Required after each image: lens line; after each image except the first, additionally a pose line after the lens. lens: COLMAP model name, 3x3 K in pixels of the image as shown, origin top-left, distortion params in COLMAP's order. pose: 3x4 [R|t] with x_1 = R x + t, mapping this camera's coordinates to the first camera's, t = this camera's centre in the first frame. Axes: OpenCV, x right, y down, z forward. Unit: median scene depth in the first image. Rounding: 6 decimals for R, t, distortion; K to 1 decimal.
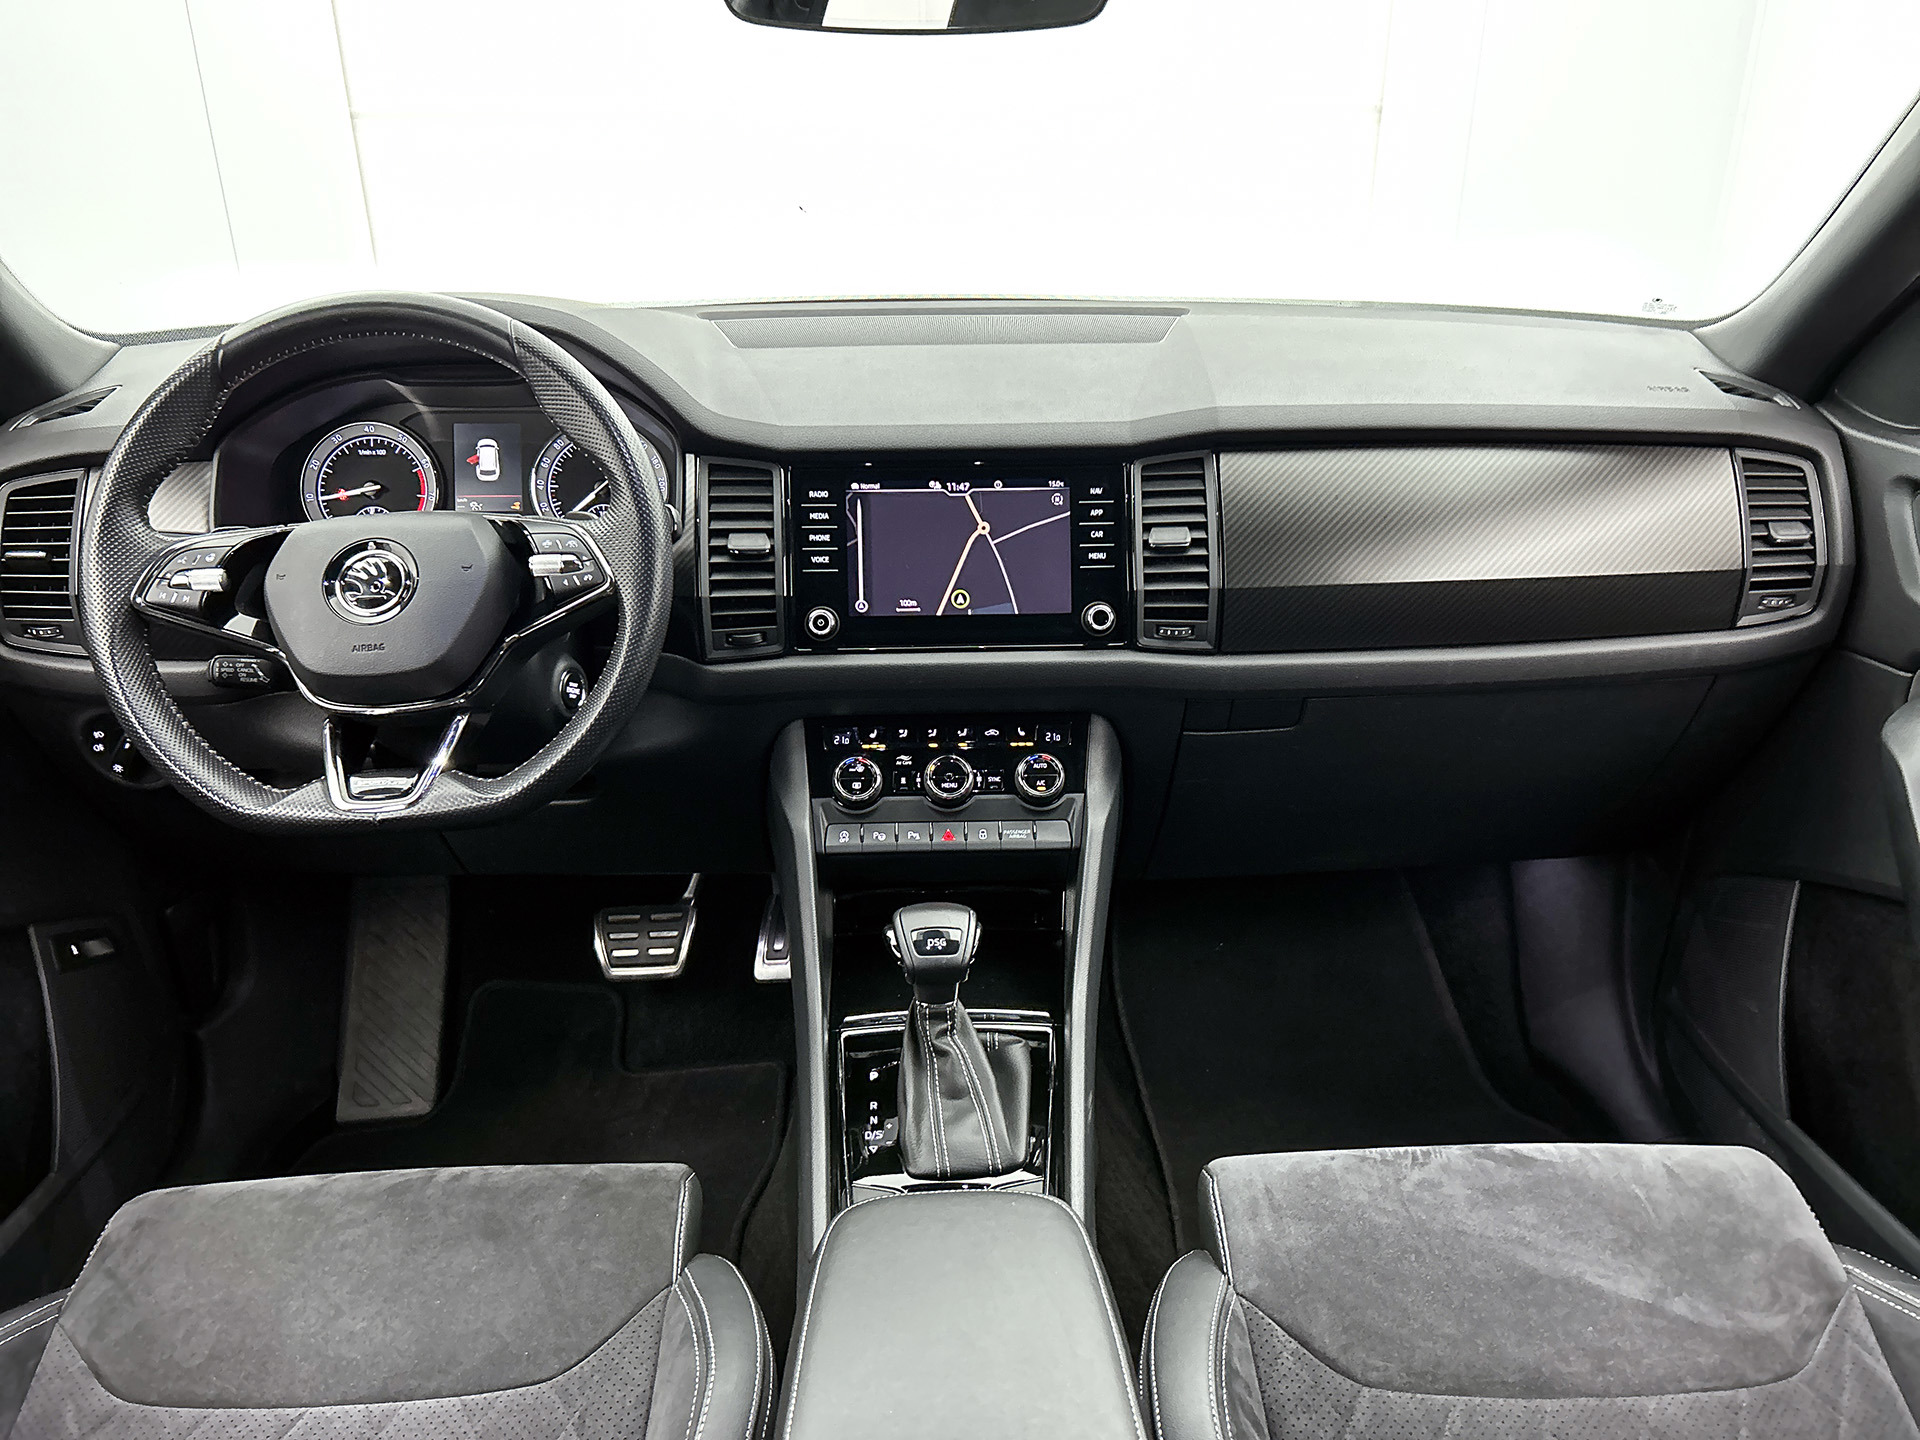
lens RADIAL K [[1465.6, 0, 996.2], [0, 1465.6, 718.9], [0, 0, 1]] dist [0.030138, -0.073366]
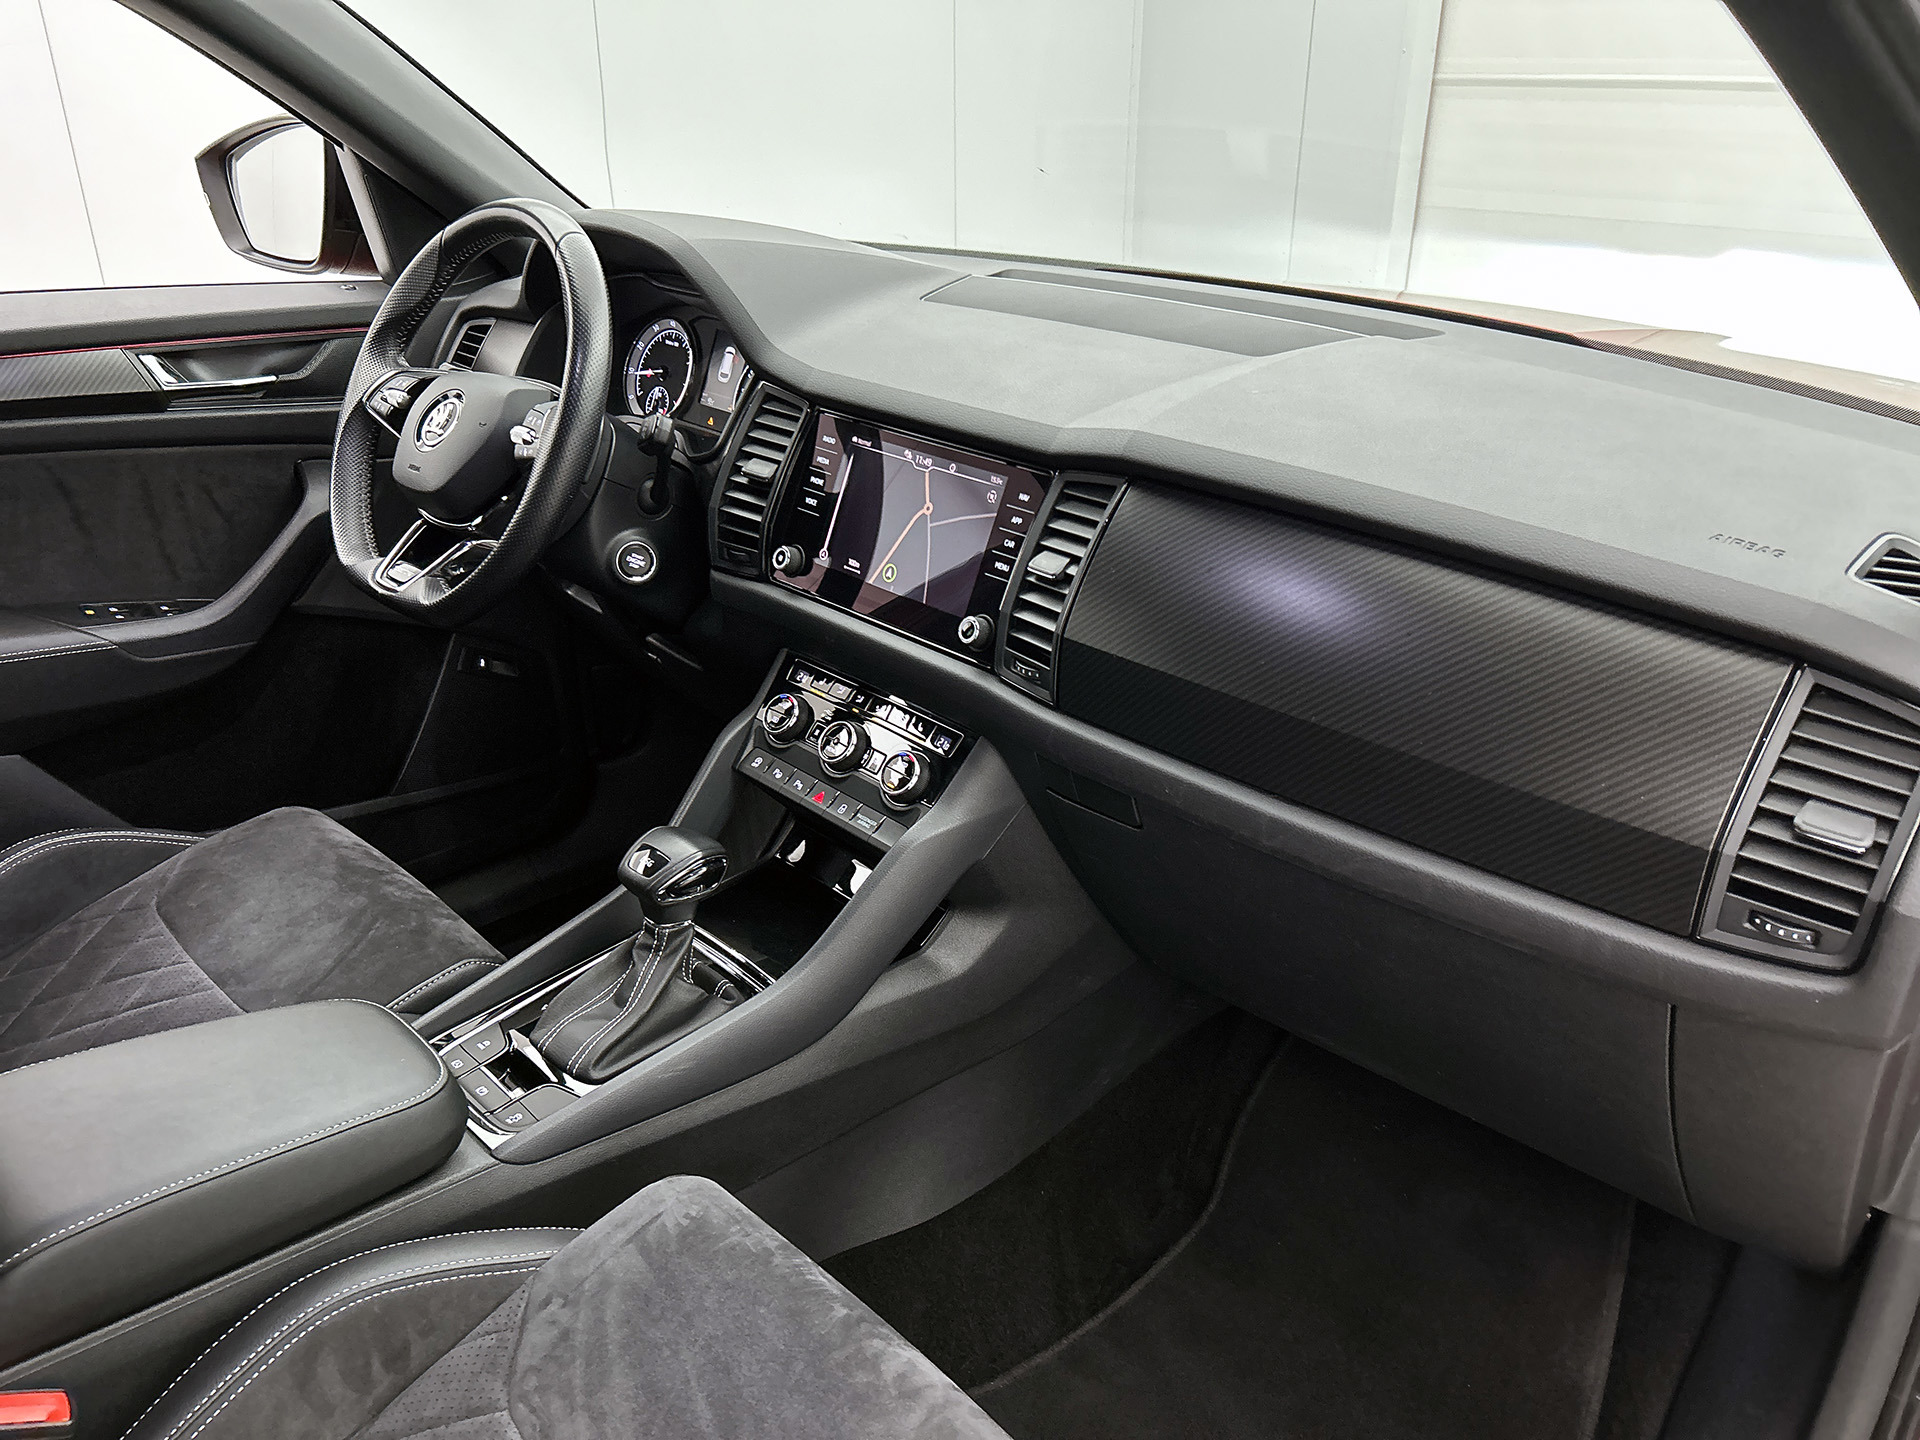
lens RADIAL K [[1465.6, 0, 952.5], [0, 1465.6, 723.8], [0, 0, 1]] dist [0.030138, -0.073366]
pose [[0.657344, 0.322782, -0.680963, 0.702474], [-0.311942, 0.939121, 0.144029, -0.141764], [0.685996, 0.117745, 0.718015, 0.342443]]
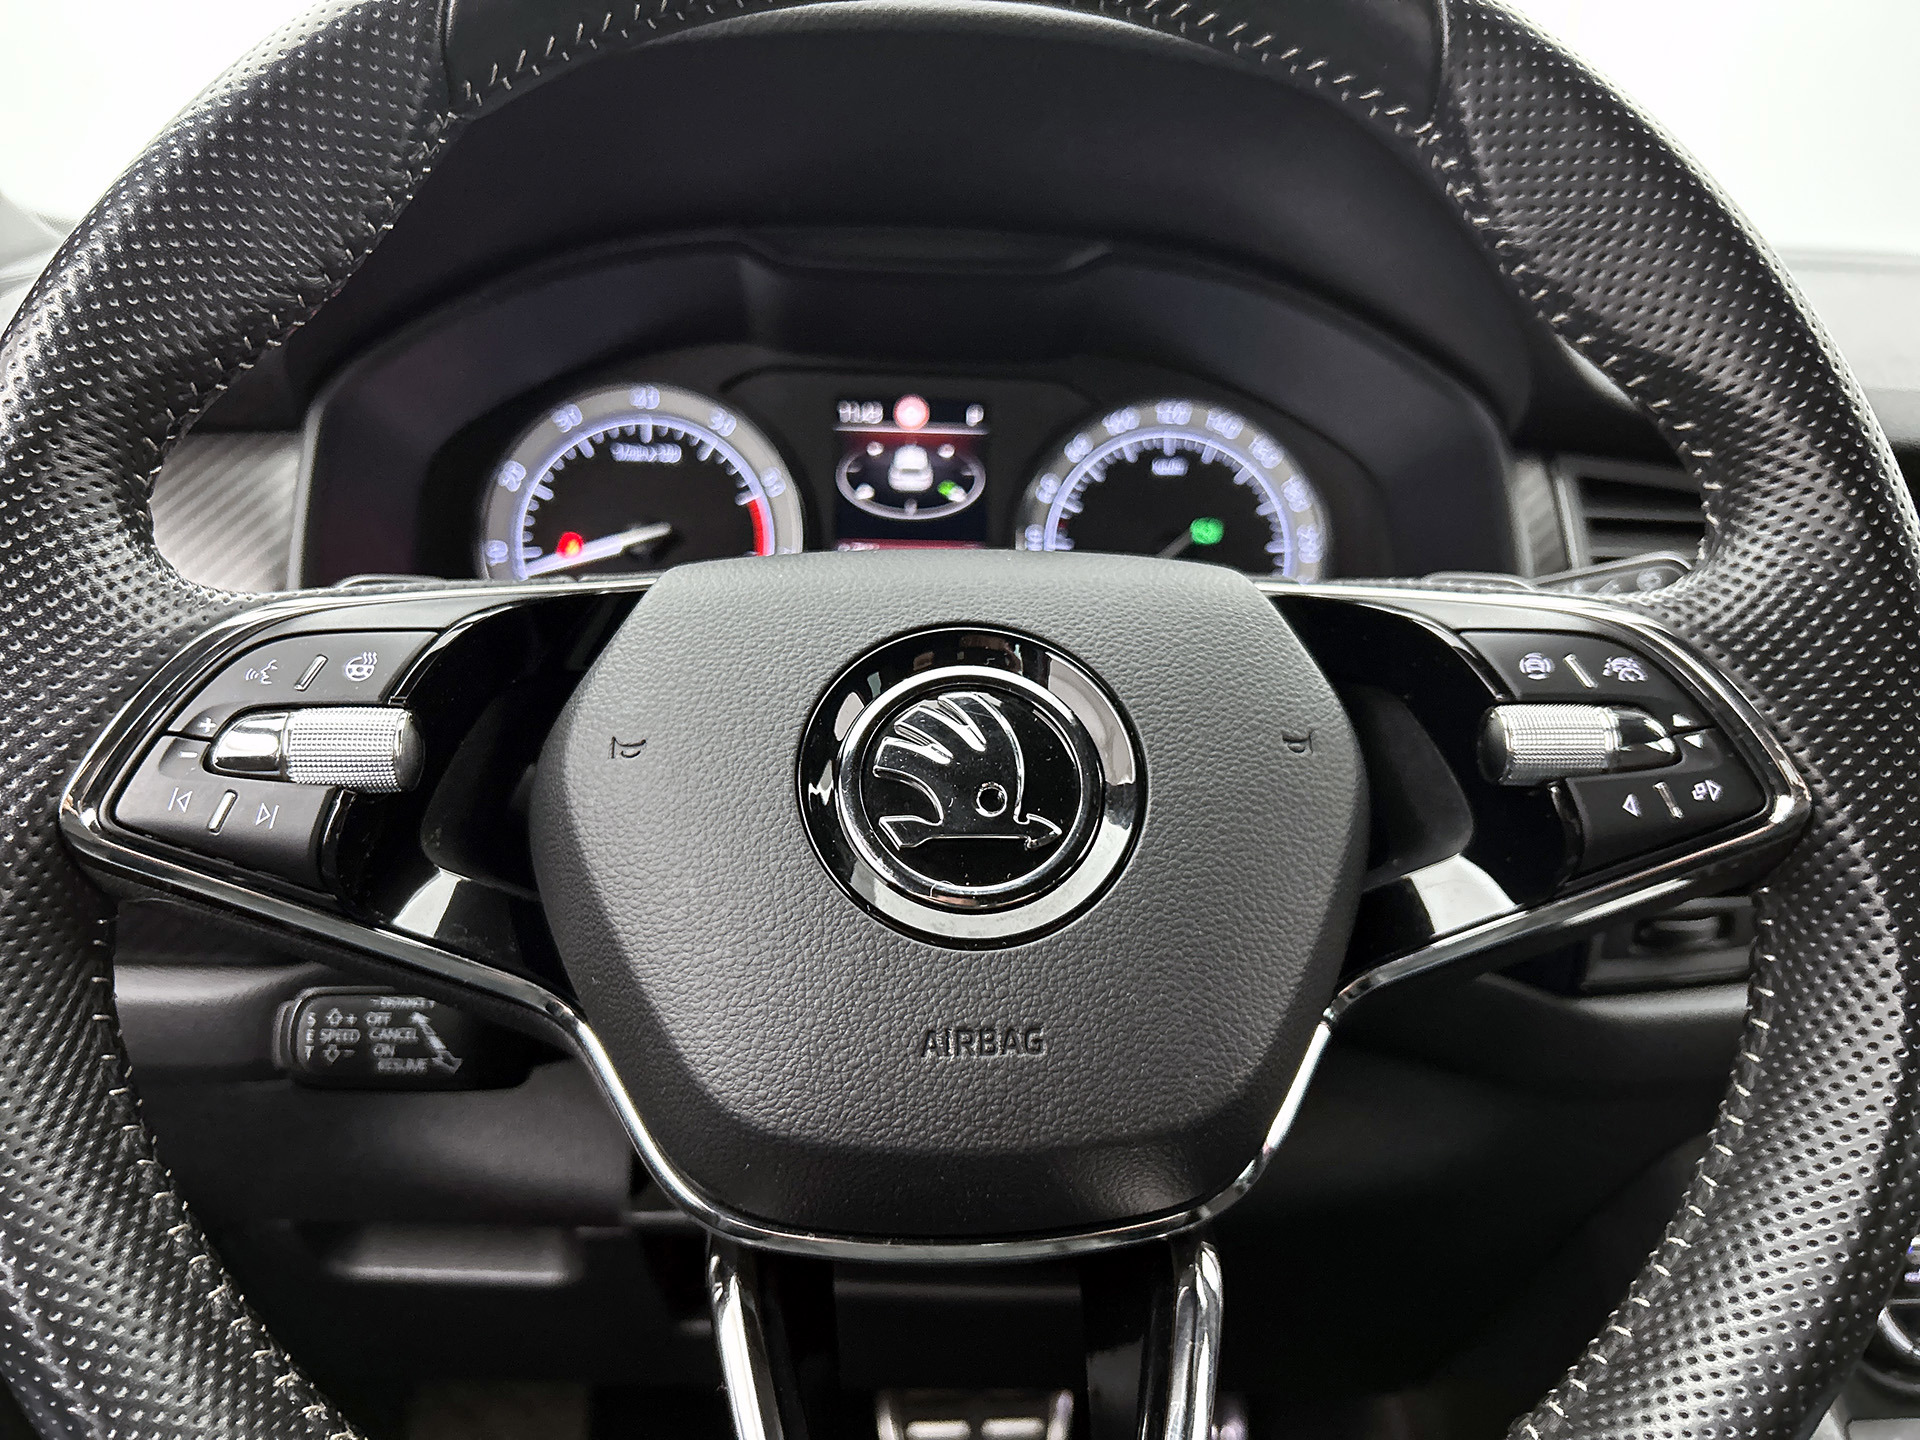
lens RADIAL K [[1465.6, 0, 949.7], [0, 1465.6, 705.5], [0, 0, 1]] dist [0.030138, -0.073366]
pose [[0.998432, 0.019170, 0.052597, -0.381258], [-0.011907, 0.990763, -0.135080, -0.057530], [-0.054701, 0.134242, 0.989438, 0.625345]]
